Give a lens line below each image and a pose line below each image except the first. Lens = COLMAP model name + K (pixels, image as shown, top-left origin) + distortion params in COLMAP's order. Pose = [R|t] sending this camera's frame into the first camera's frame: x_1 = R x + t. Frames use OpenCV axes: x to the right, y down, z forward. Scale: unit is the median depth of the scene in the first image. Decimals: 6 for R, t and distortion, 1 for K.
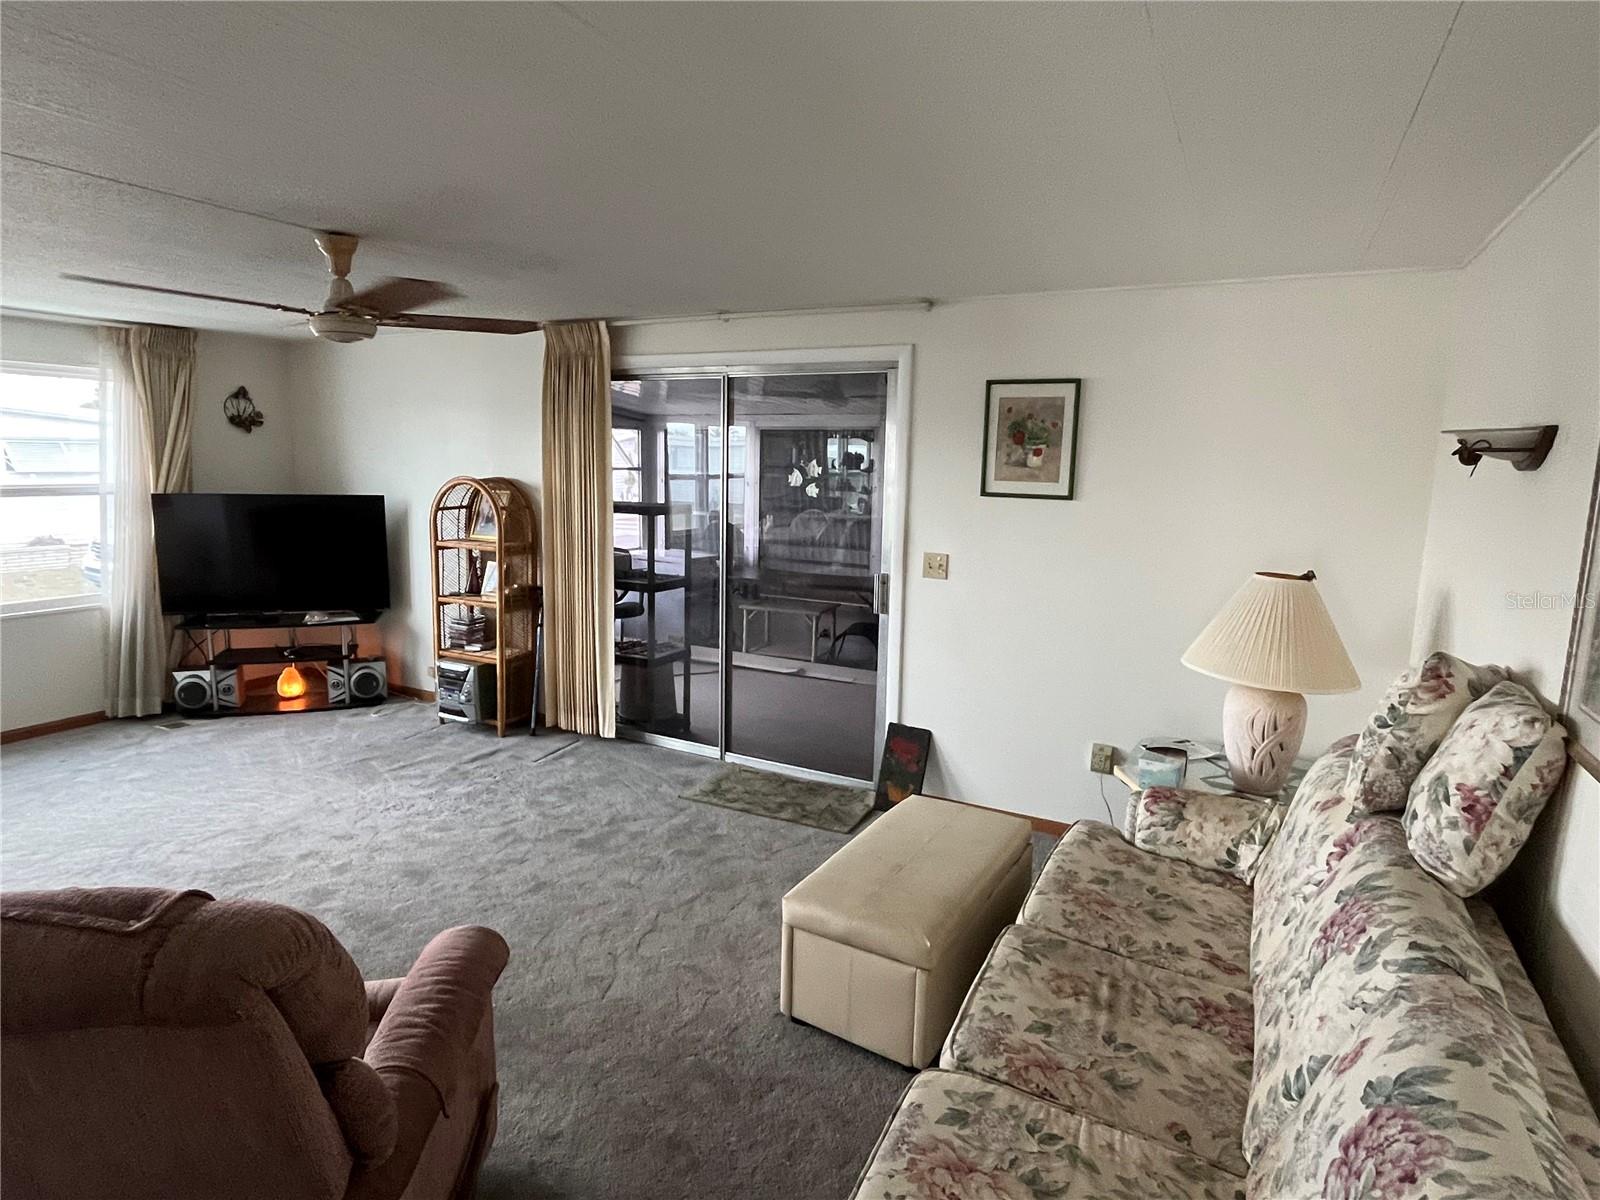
lens RADIAL K [[873.4, 0, 791.0], [0, 873.4, 599.2], [0, 0, 1]] dist [-0.001523, -0.002301]
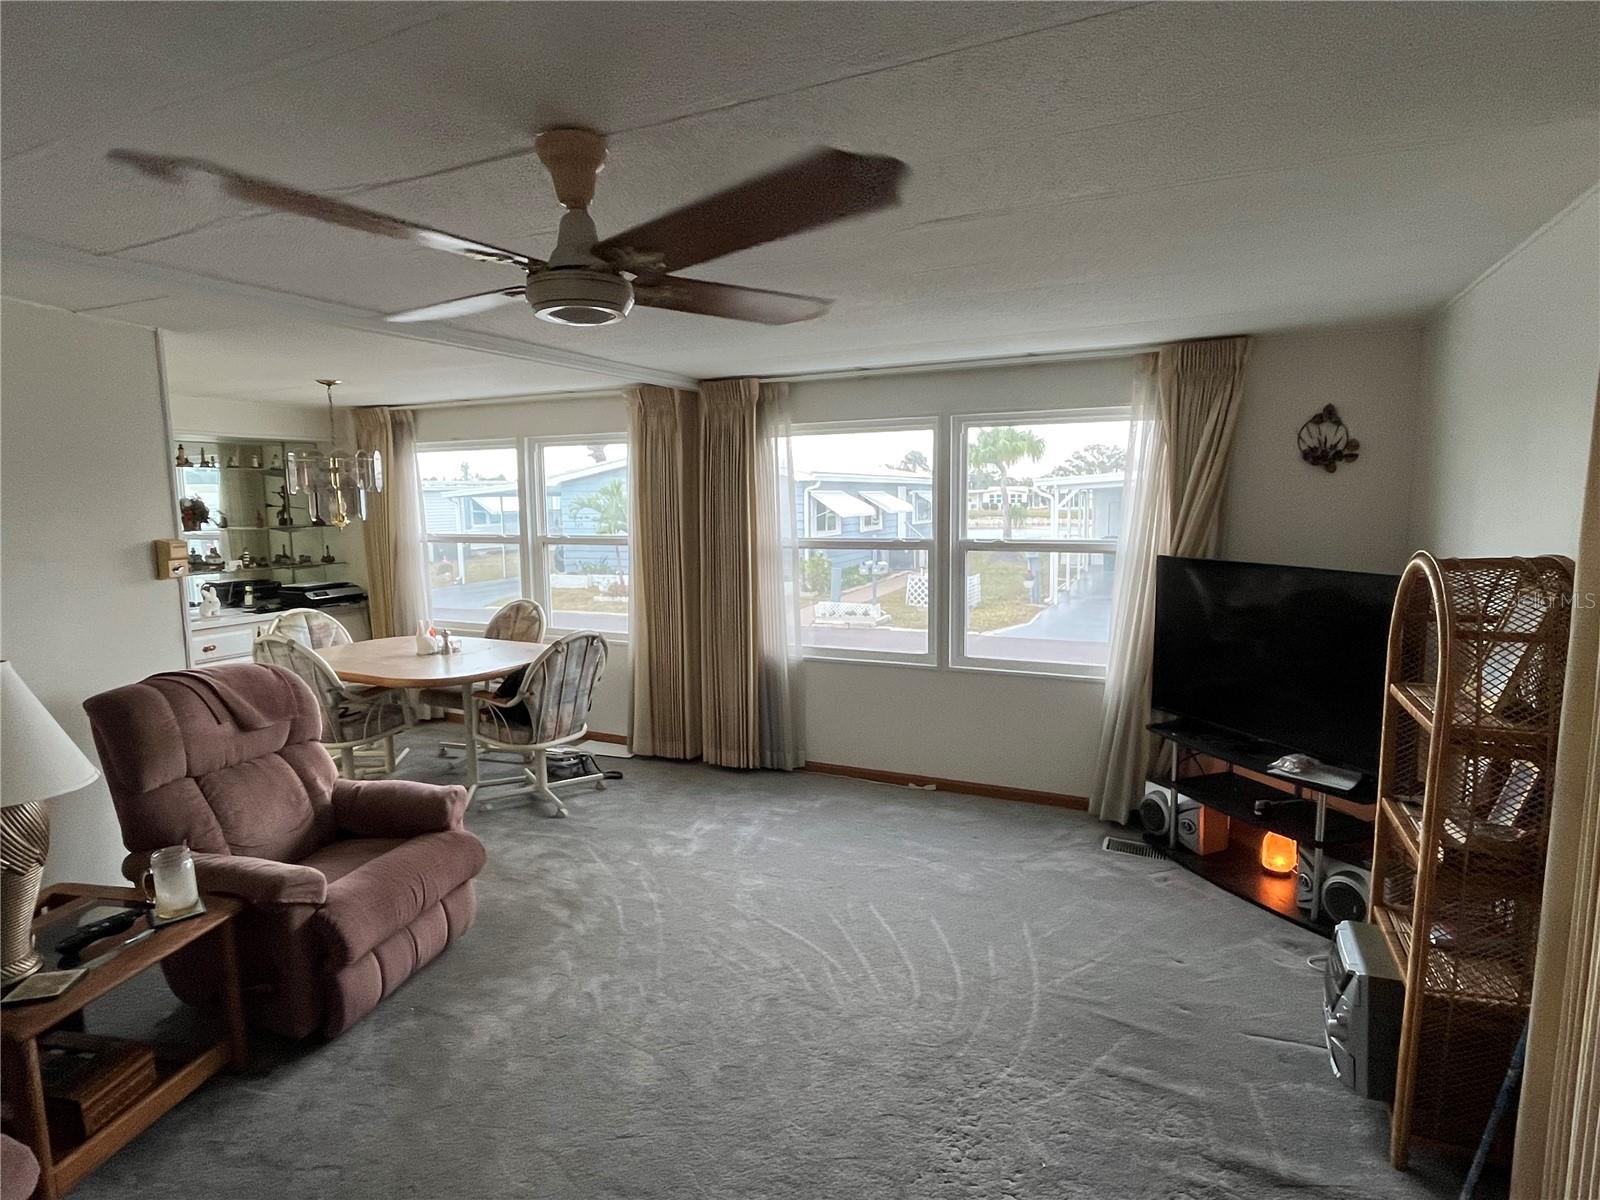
lens RADIAL K [[873.4, 0, 791.0], [0, 873.4, 599.2], [0, 0, 1]] dist [-0.001523, -0.002301]
pose [[0.040041, 0.097299, -0.994449, 0.047896], [-0.148737, 0.984740, 0.090360, -0.103222], [0.988066, 0.144294, 0.053902, 0.627930]]
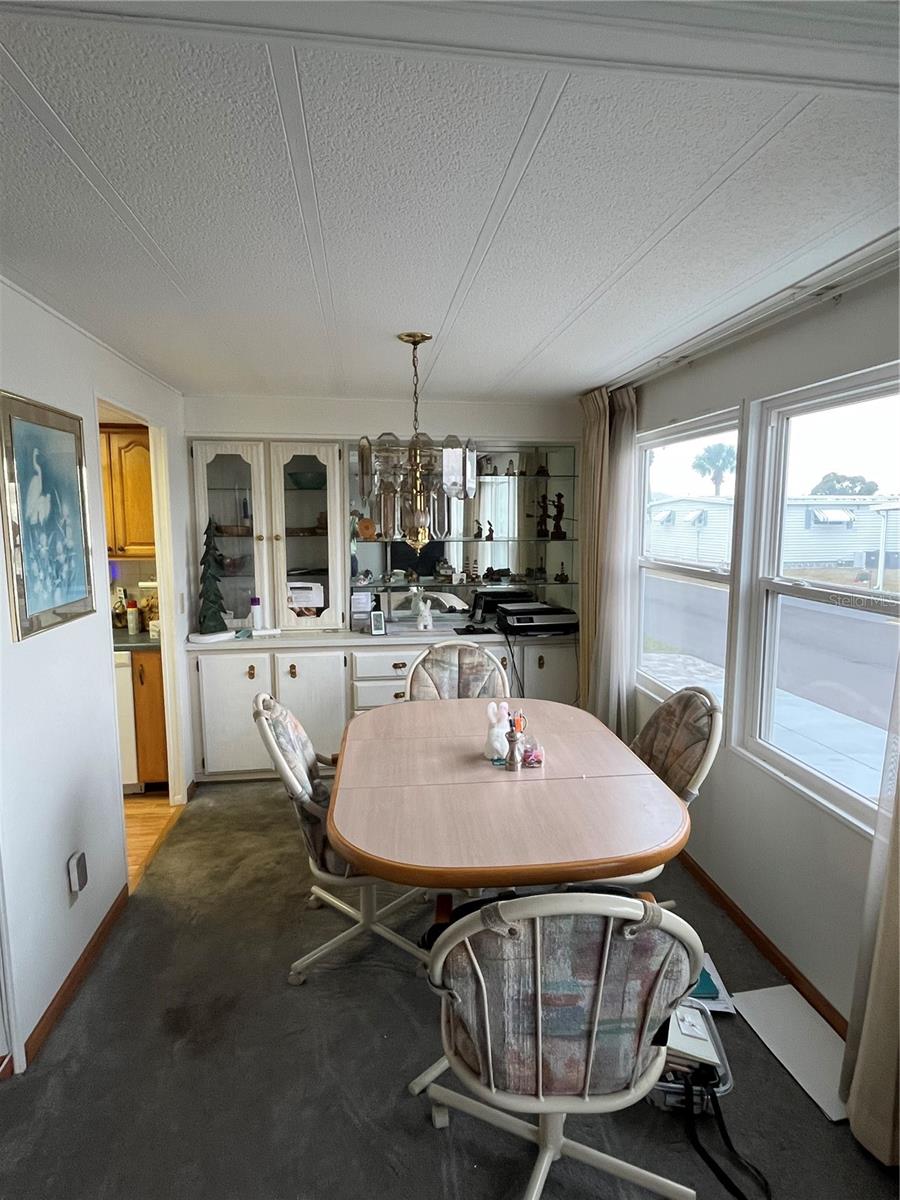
lens RADIAL K [[655.1, 0, 455.8], [0, 655.1, 593.2], [0, 0, 1]] dist [-0.001523, -0.002301]
pose [[-0.810276, 0.051778, -0.583757, -0.627466], [-0.110445, 0.964750, 0.238873, -0.111135], [0.575547, 0.258026, -0.775995, 0.598120]]
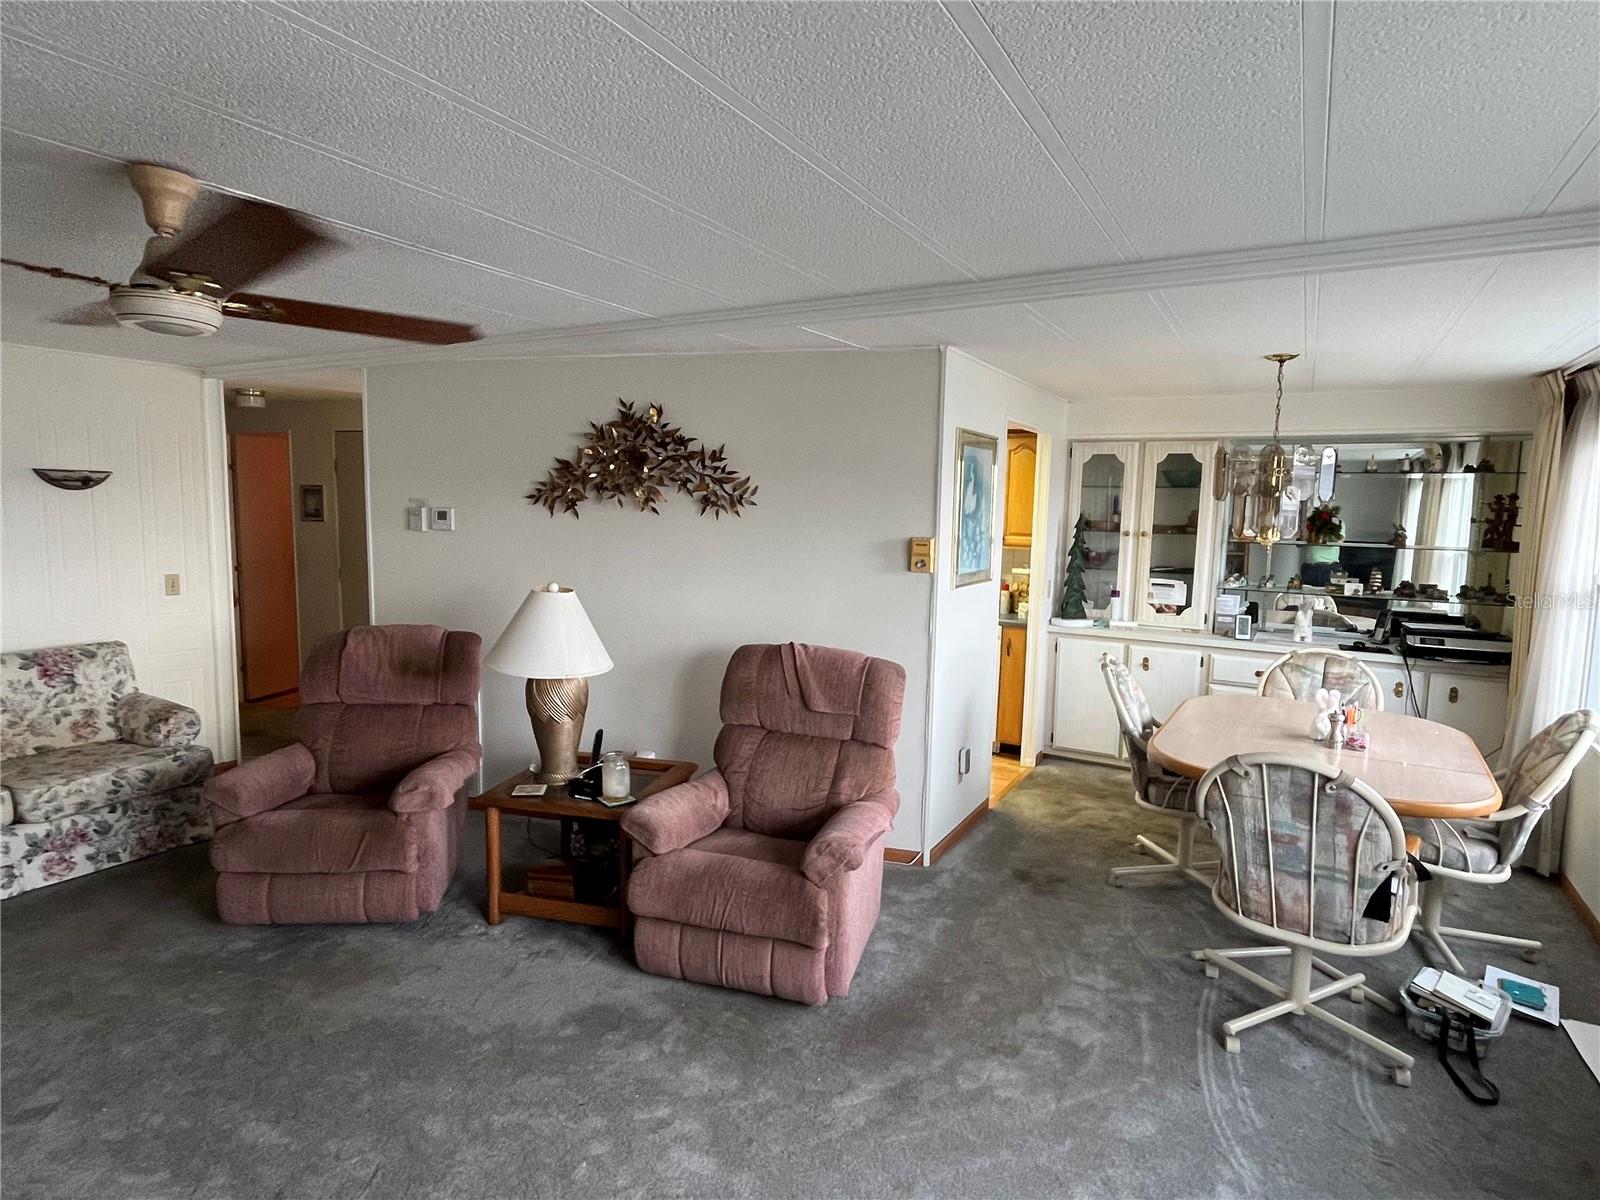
lens RADIAL K [[873.4, 0, 791.0], [0, 873.4, 599.2], [0, 0, 1]] dist [-0.001523, -0.002301]
pose [[-0.998163, -0.045720, 0.039750, -0.534488], [-0.033250, 0.961889, 0.271410, -0.161263], [-0.050644, 0.269590, -0.961643, 0.906643]]
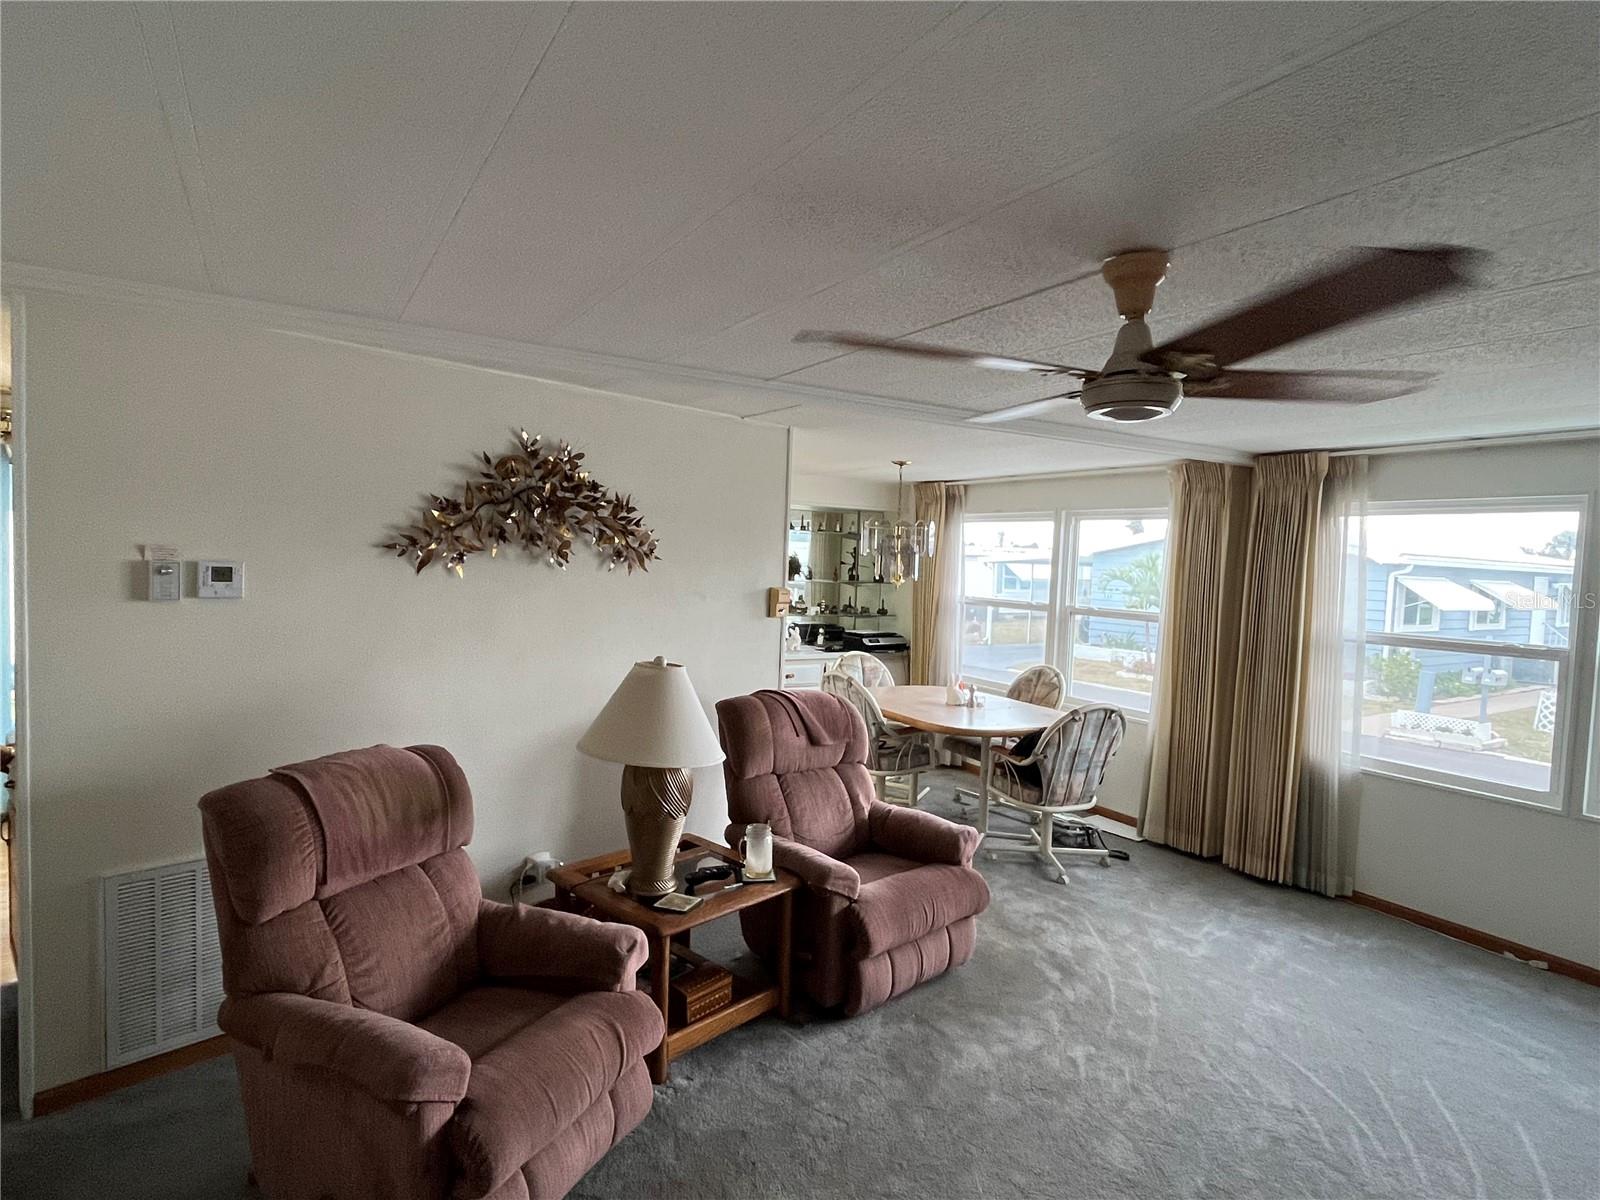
lens RADIAL K [[873.4, 0, 791.0], [0, 873.4, 599.2], [0, 0, 1]] dist [-0.001523, -0.002301]
pose [[-0.519356, 0.001277, -0.854557, 0.088581], [-0.187347, 0.975501, 0.115317, -0.107101], [0.833769, 0.219990, -0.506393, 0.635129]]
